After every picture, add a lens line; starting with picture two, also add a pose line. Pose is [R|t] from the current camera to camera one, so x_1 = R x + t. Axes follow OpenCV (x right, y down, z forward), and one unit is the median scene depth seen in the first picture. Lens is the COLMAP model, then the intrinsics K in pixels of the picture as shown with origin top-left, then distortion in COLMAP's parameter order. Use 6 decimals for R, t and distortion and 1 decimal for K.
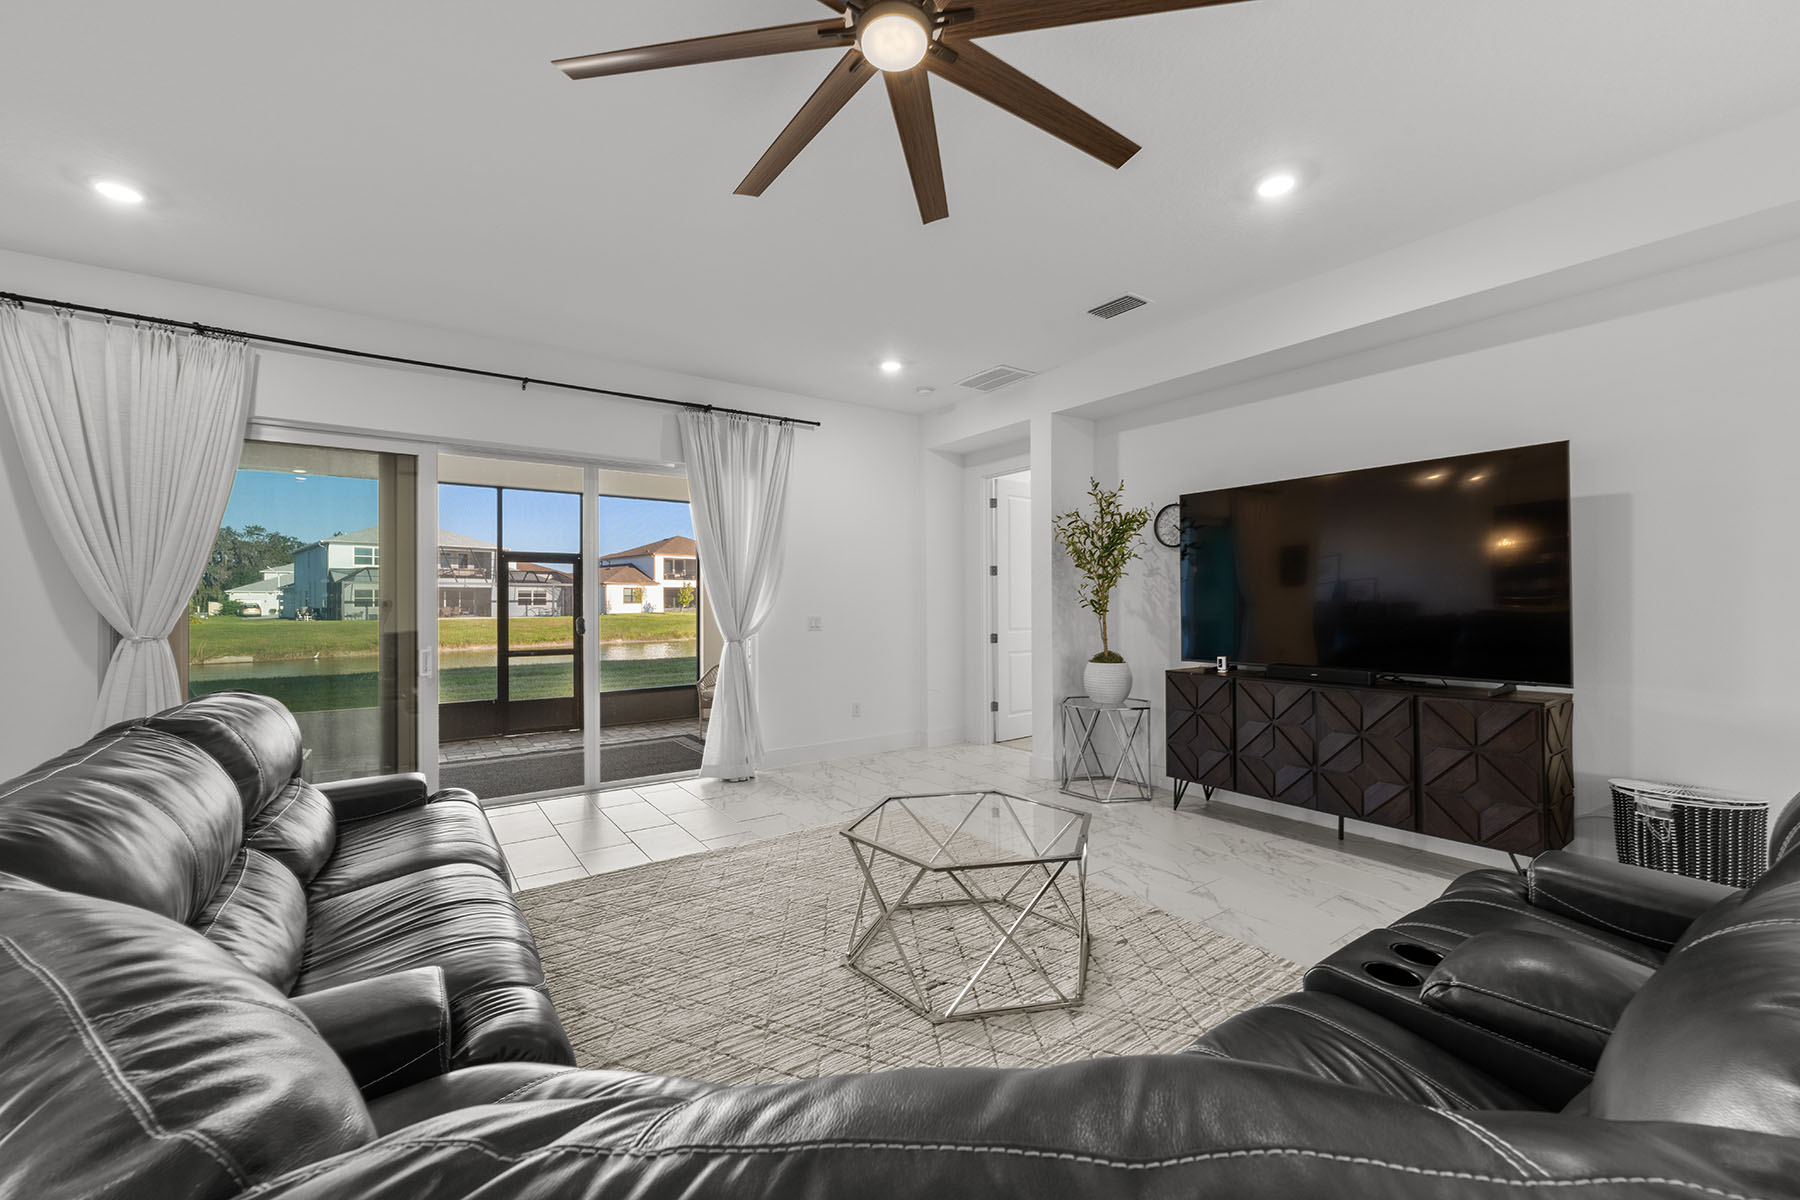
lens RADIAL K [[708.2, 0, 904.8], [0, 708.2, 596.7], [0, 0, 1]] dist [-0.000839, 0.000048]
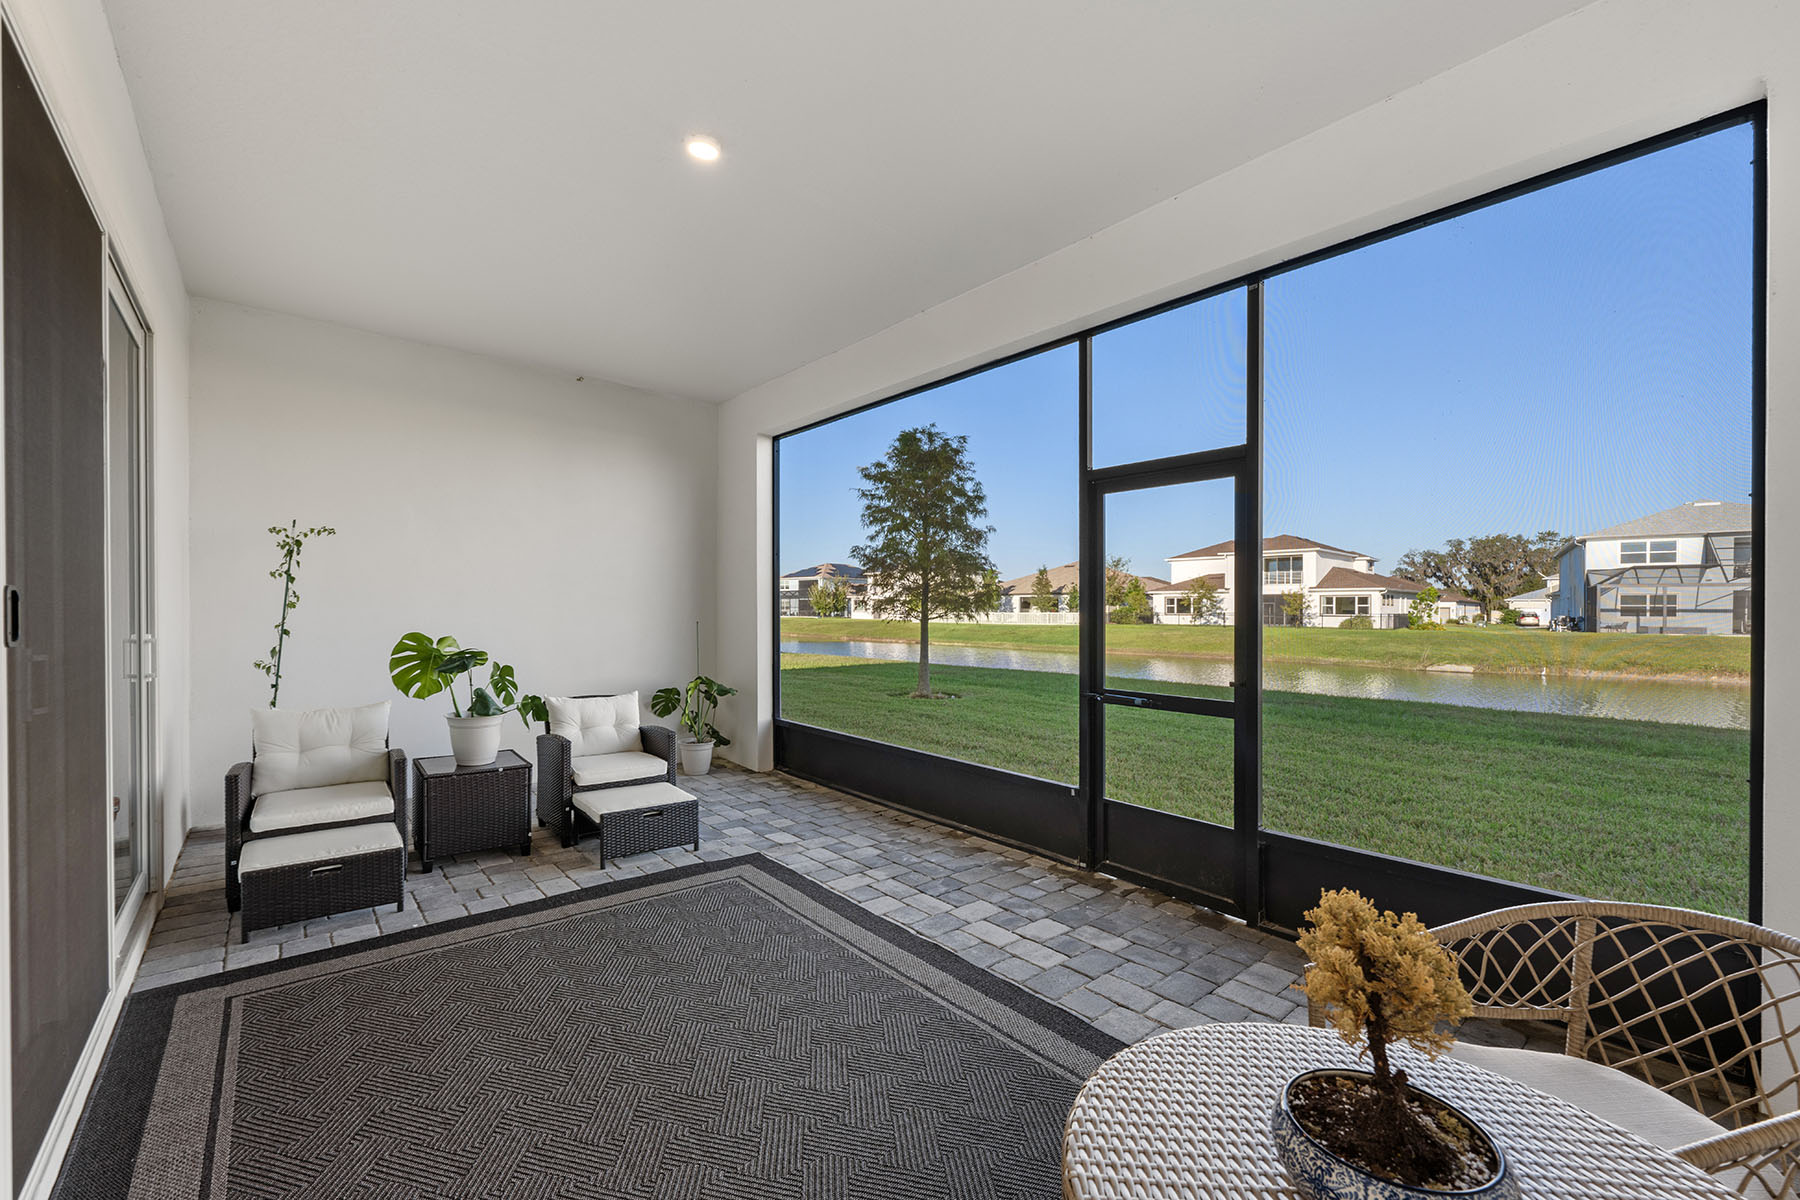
lens RADIAL K [[725.3, 0, 902.4], [0, 725.3, 615.8], [0, 0, 1]] dist [-0.000646, -0.000029]
pose [[0.076213, 0.011391, -0.997026, -0.015073], [0.001169, 0.999933, 0.011514, 0.003424], [0.997091, -0.002043, 0.076195, 0.119772]]
